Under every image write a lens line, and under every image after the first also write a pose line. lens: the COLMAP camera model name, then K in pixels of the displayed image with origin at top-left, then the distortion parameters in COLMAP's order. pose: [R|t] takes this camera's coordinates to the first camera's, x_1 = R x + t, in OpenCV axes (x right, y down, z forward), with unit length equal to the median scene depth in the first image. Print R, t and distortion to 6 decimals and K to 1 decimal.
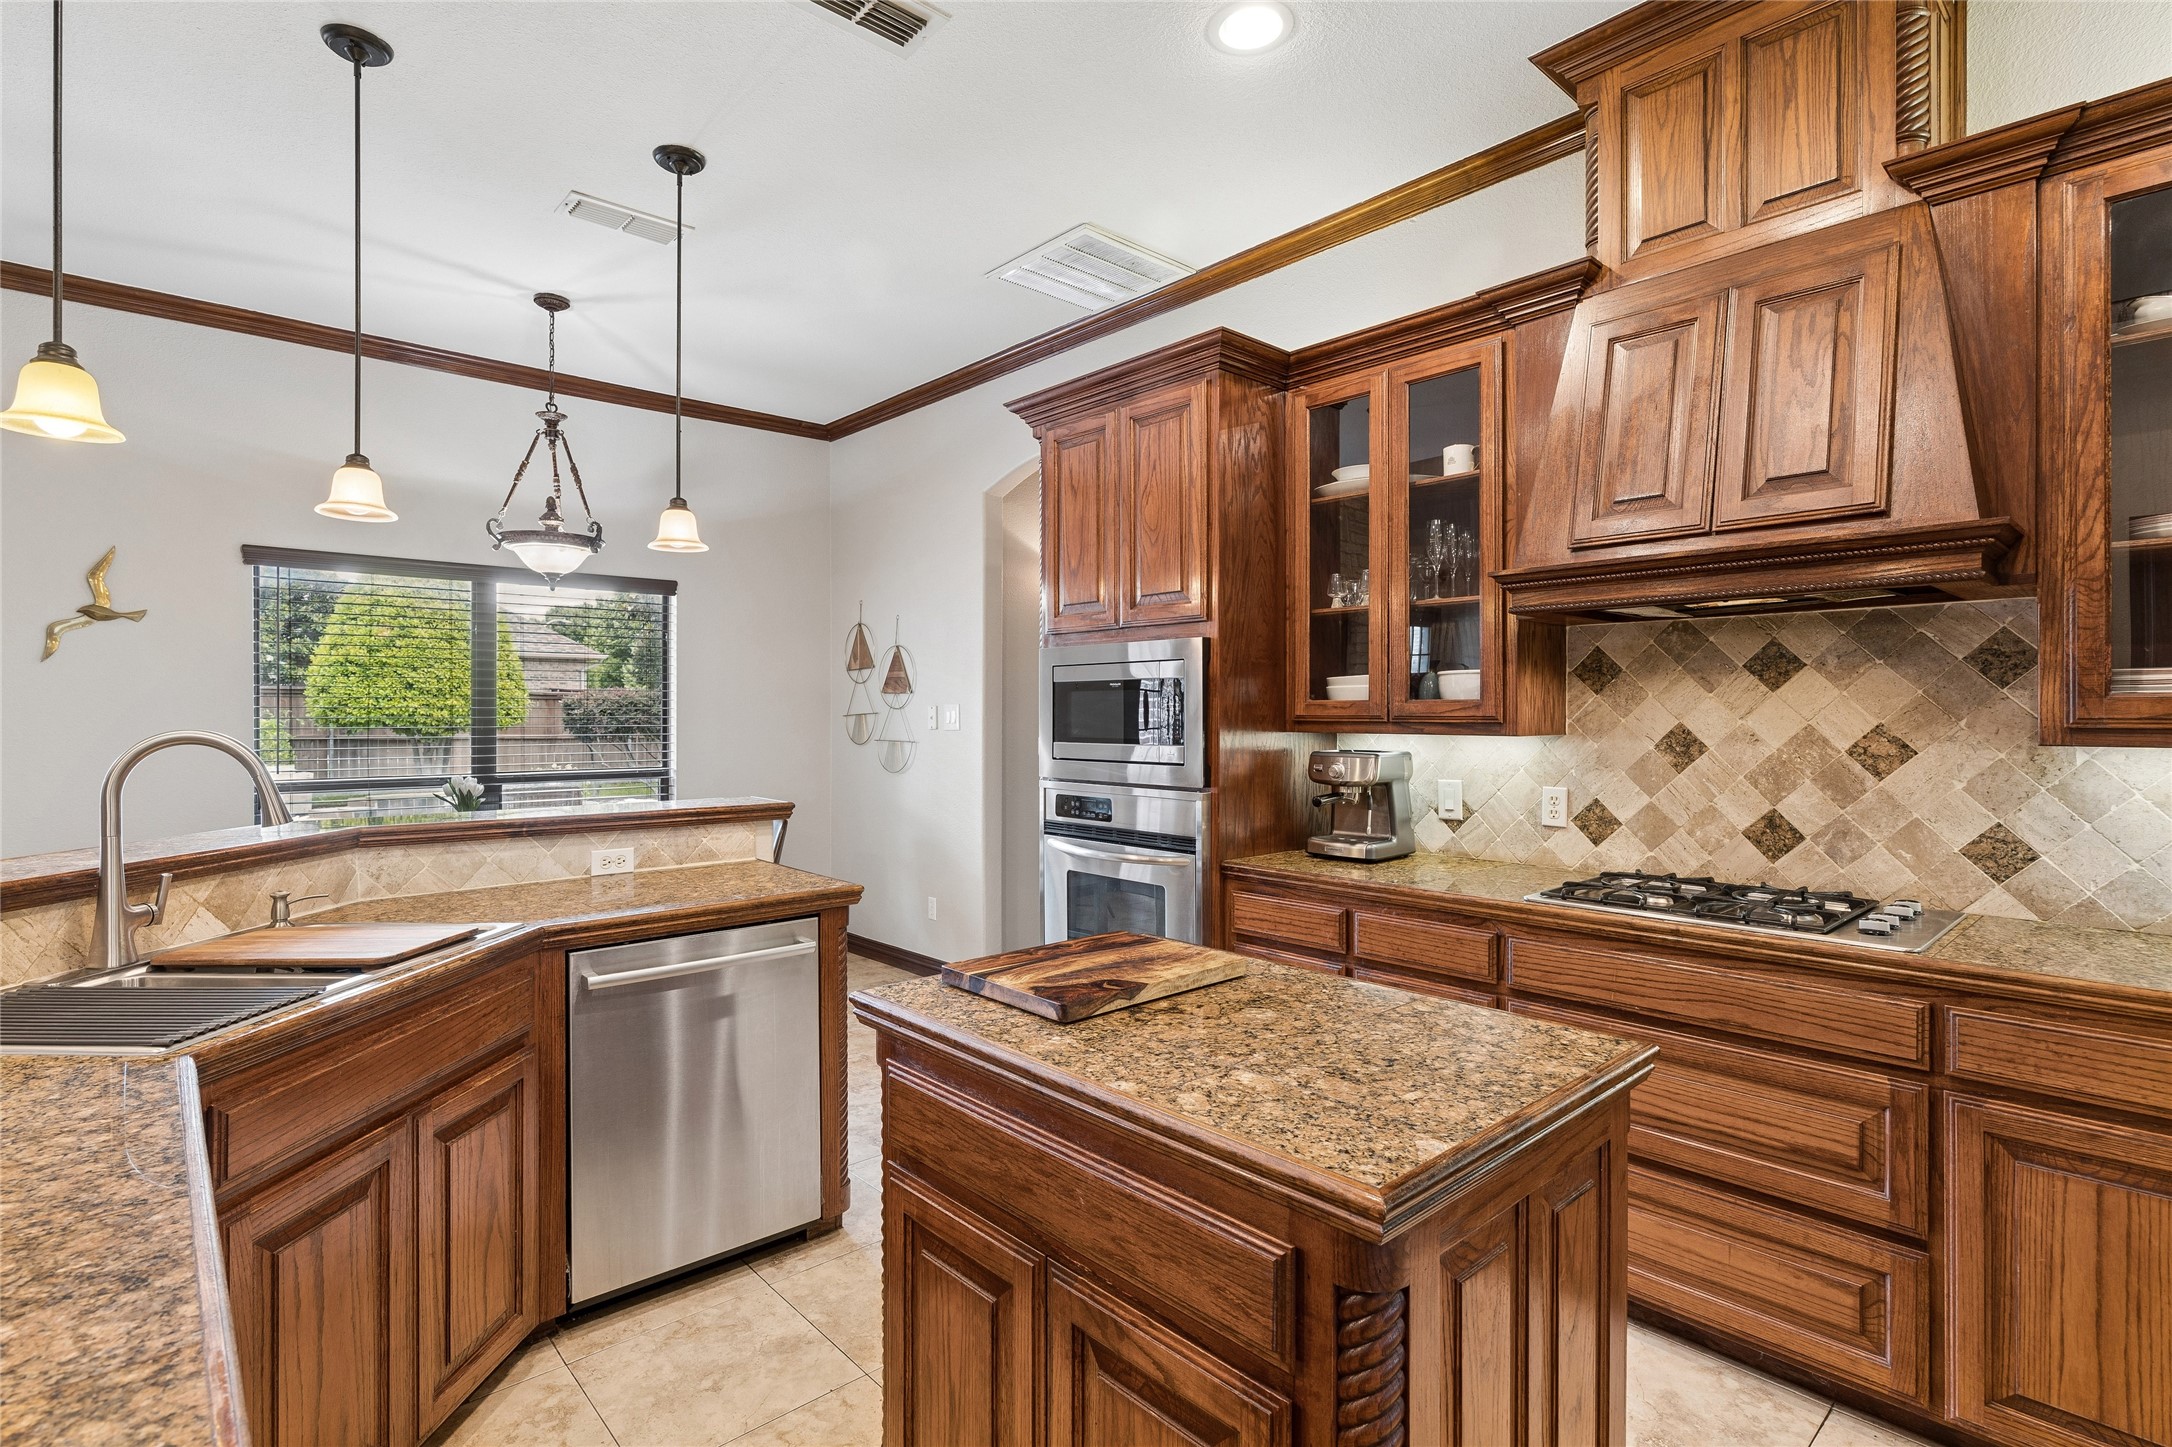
lens RADIAL K [[1044.7, 0, 1073.4], [0, 1044.7, 718.6], [0, 0, 1]] dist [-0.000514, 0.001959]
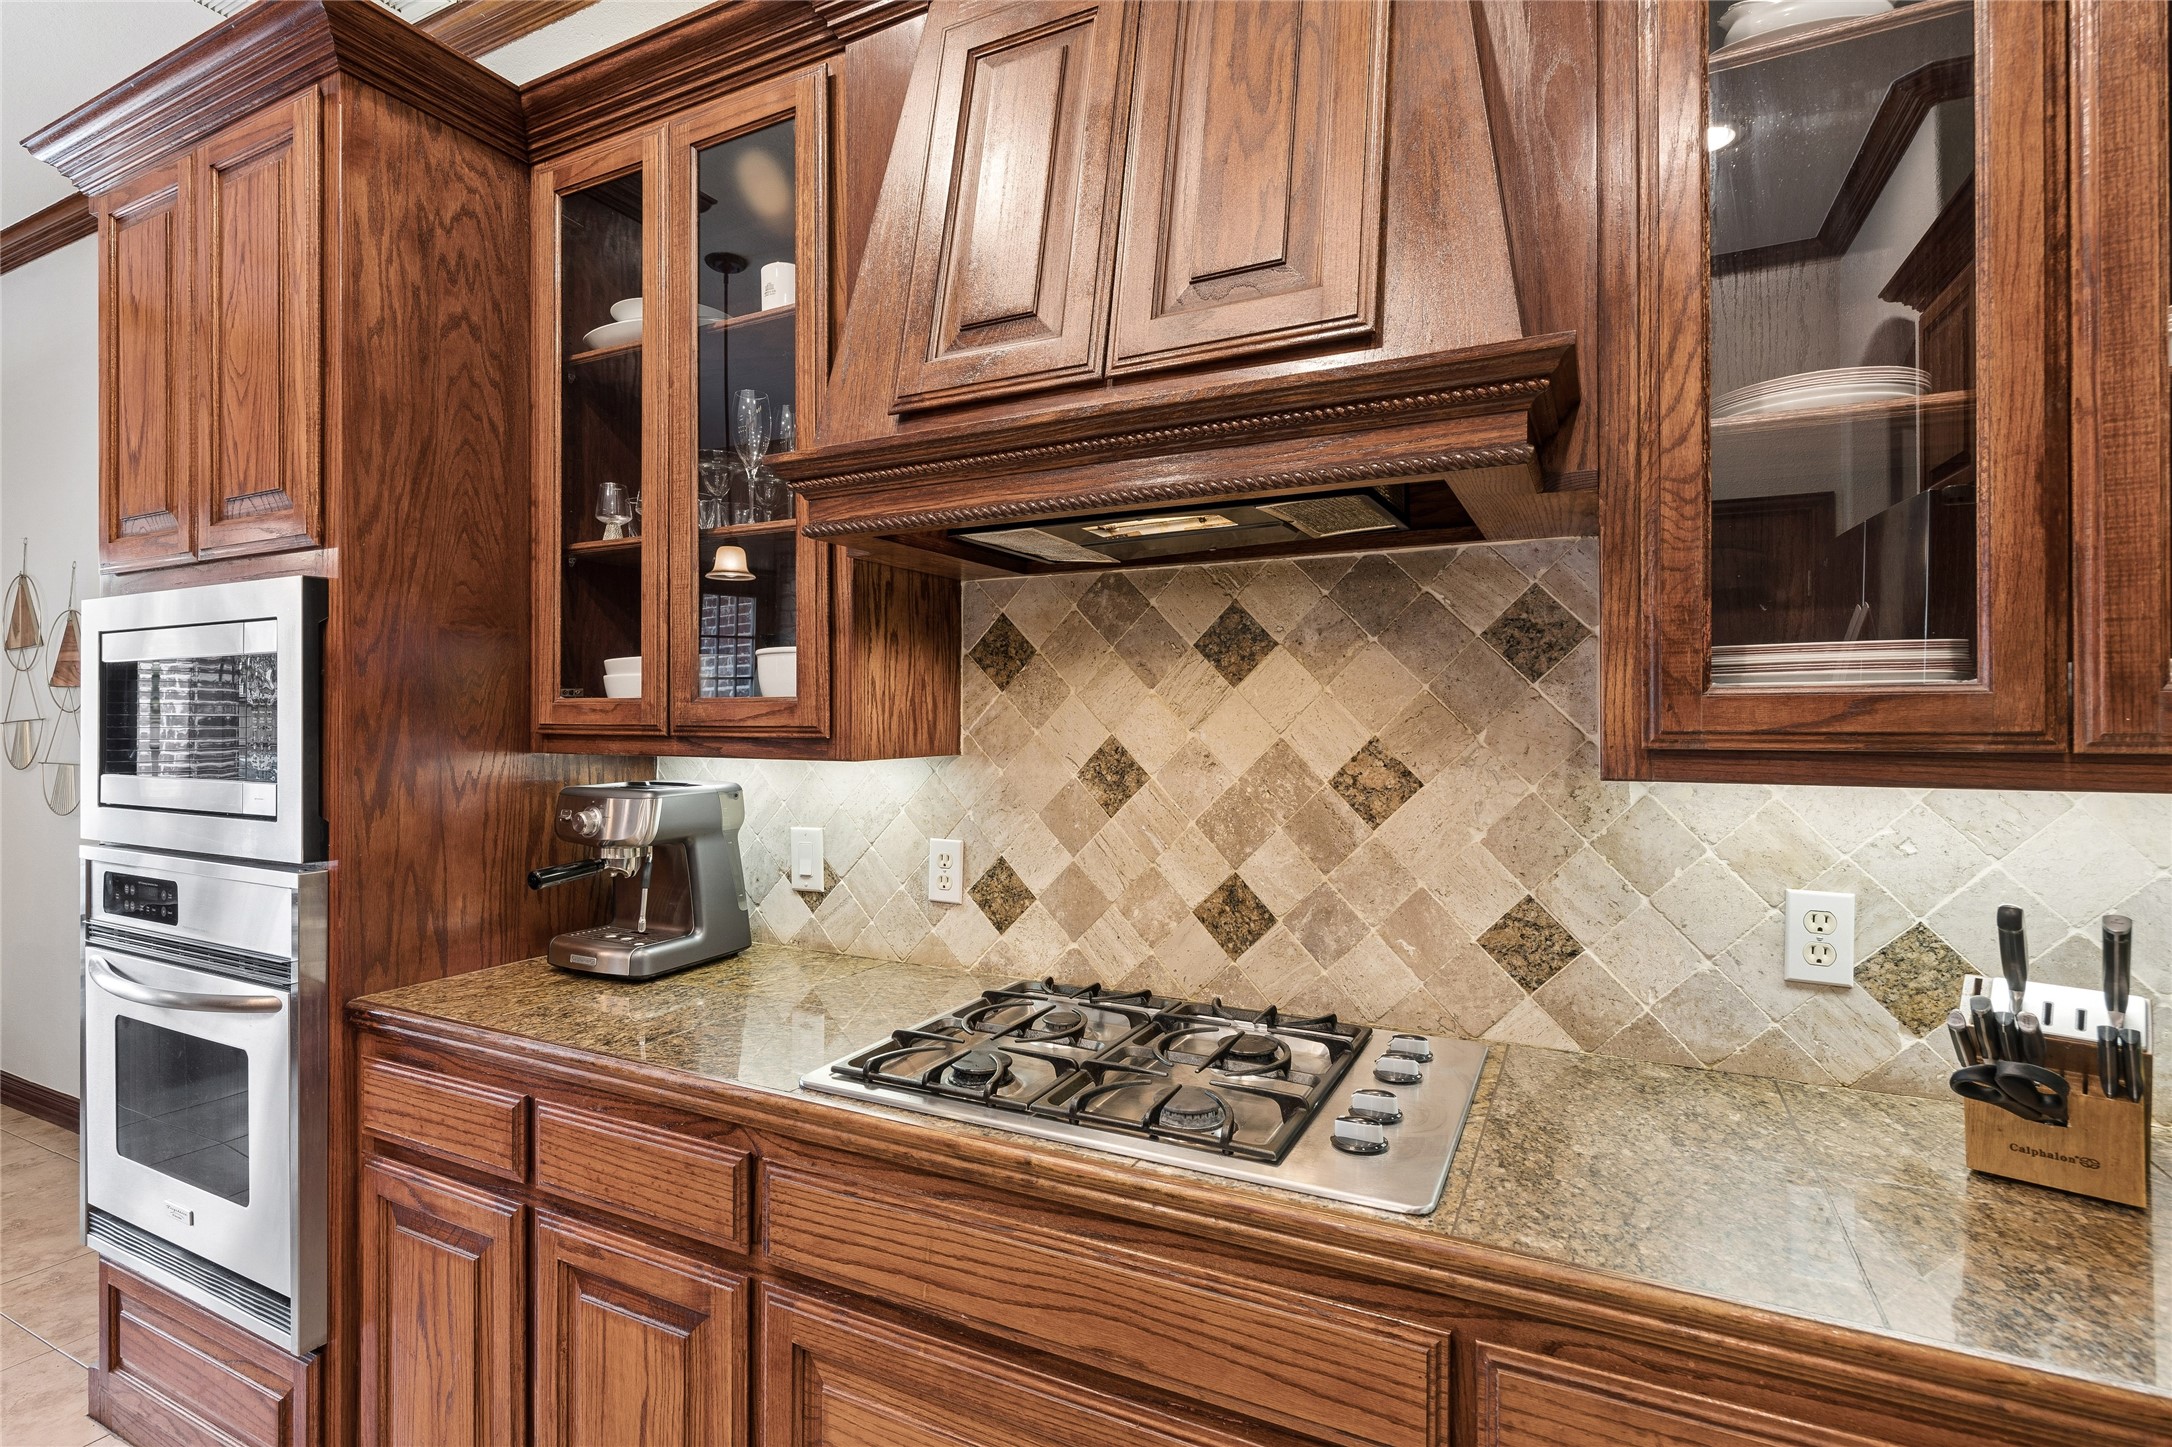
lens RADIAL K [[1044.7, 0, 1073.4], [0, 1044.7, 718.6], [0, 0, 1]] dist [-0.000514, 0.001959]
pose [[0.935020, 0.000385, 0.354595, 0.361810], [0.001225, 0.999990, -0.004317, -0.004023], [-0.354593, 0.004471, 0.935010, 0.453766]]
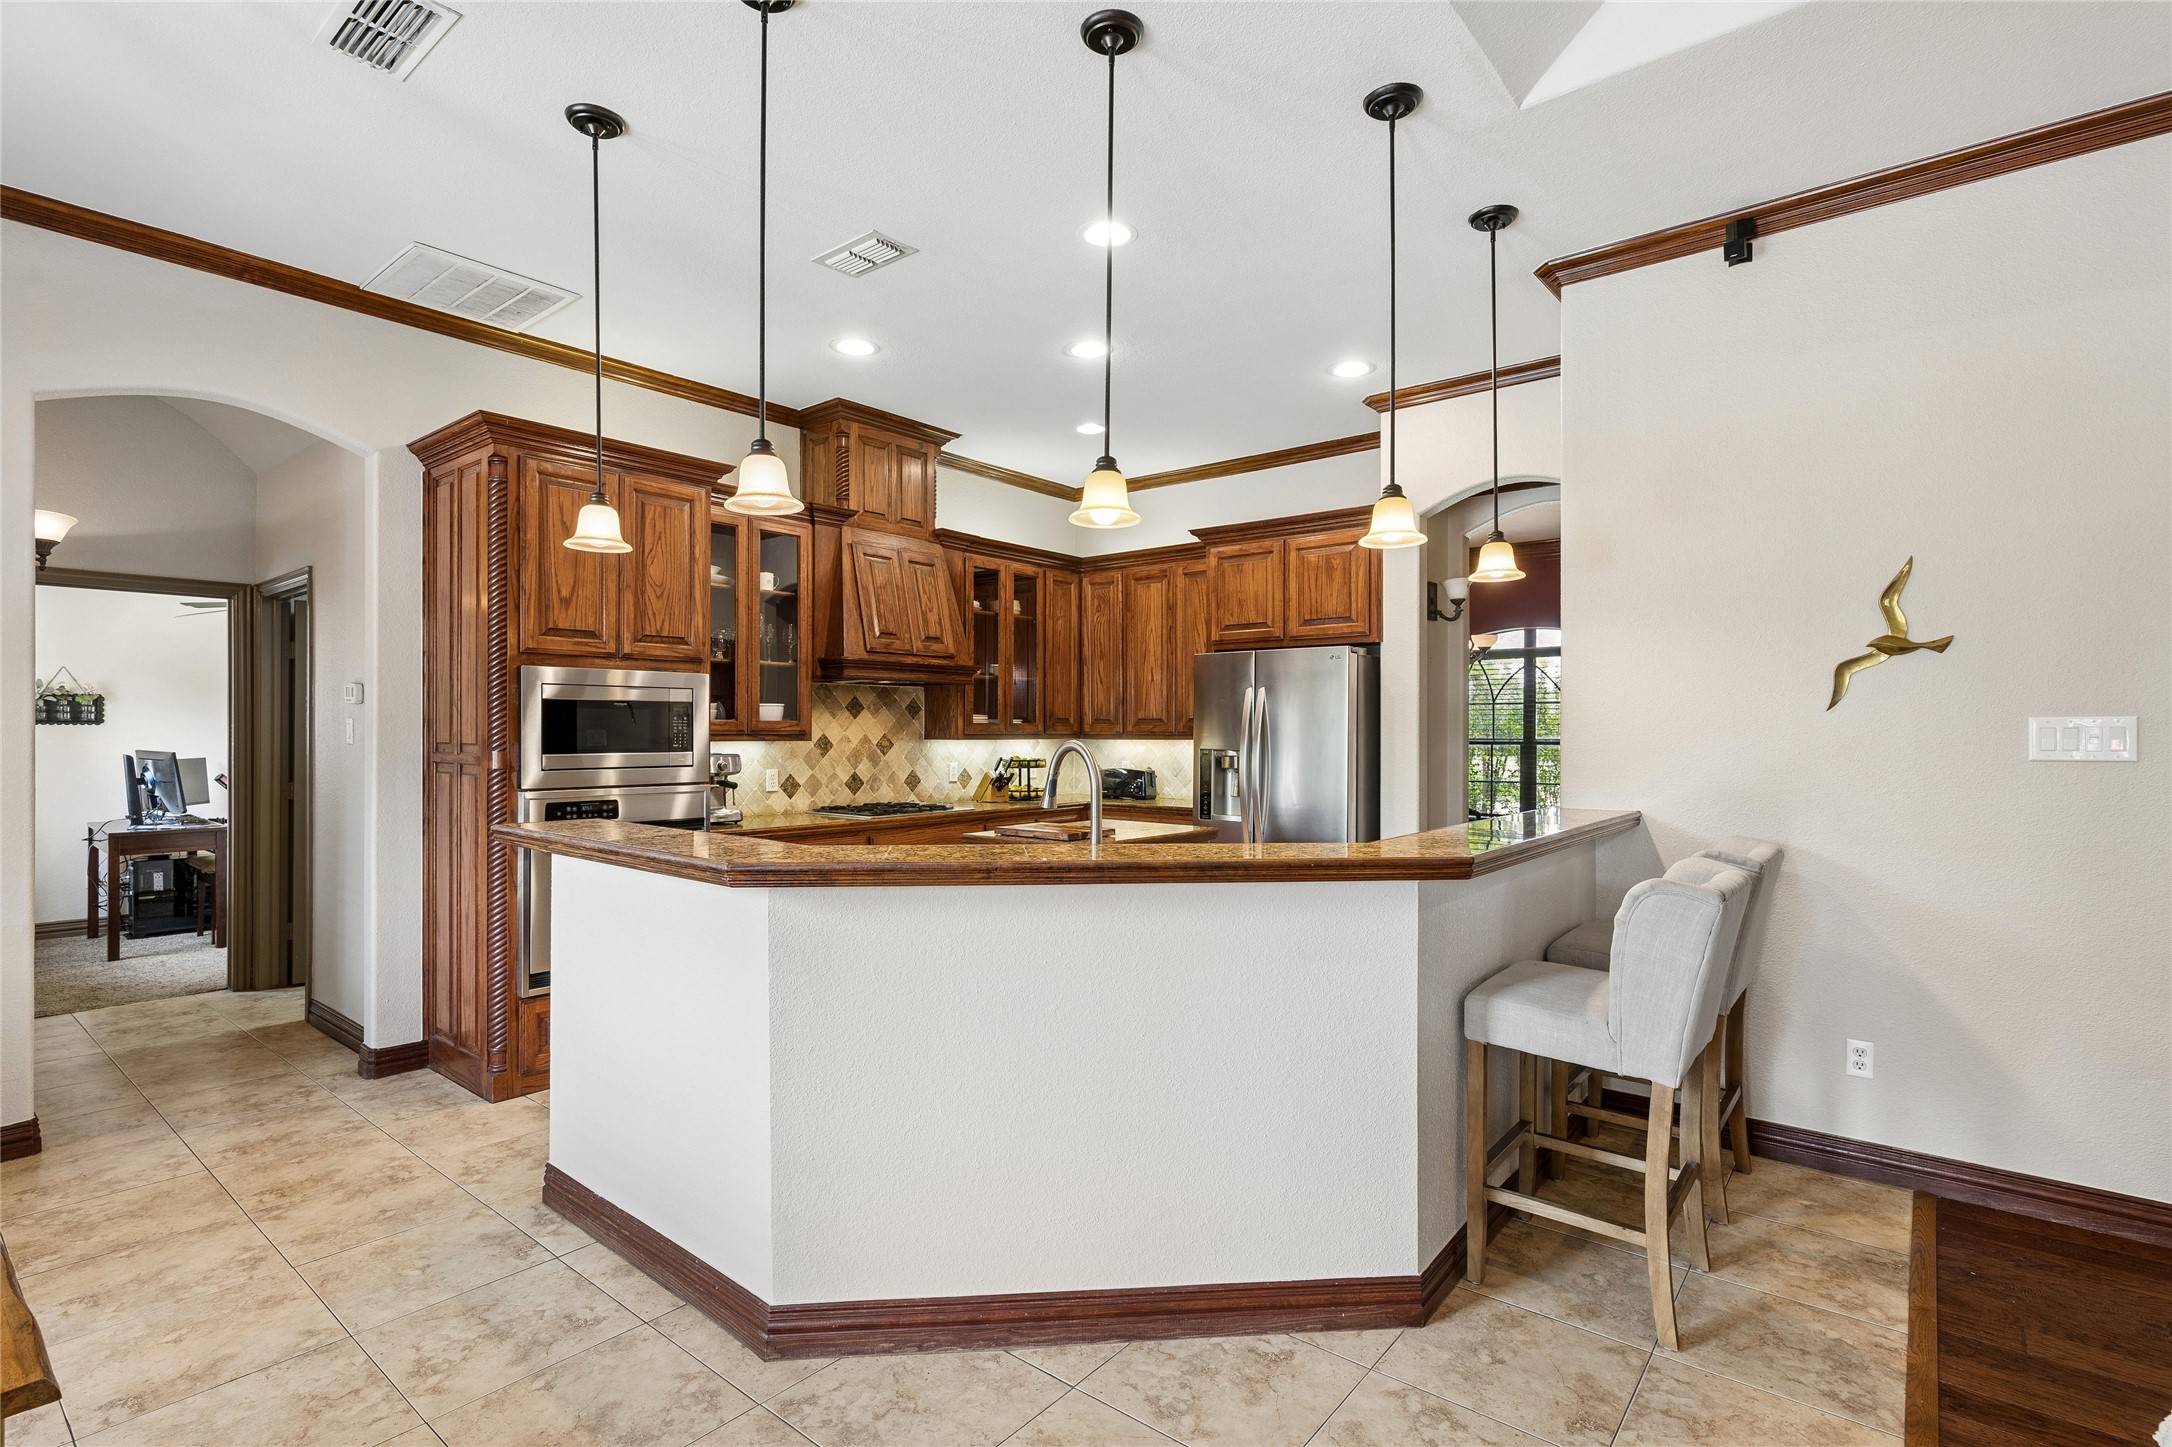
lens RADIAL K [[1030.7, 0, 1081.9], [0, 1030.7, 728.9], [0, 0, 1]] dist [-0.001077, 0.000002]
pose [[-0.149747, -0.001937, 0.988723, -1.603906], [0.000477, 0.999998, 0.002032, -0.009497], [-0.988724, 0.000776, -0.149745, 0.858921]]
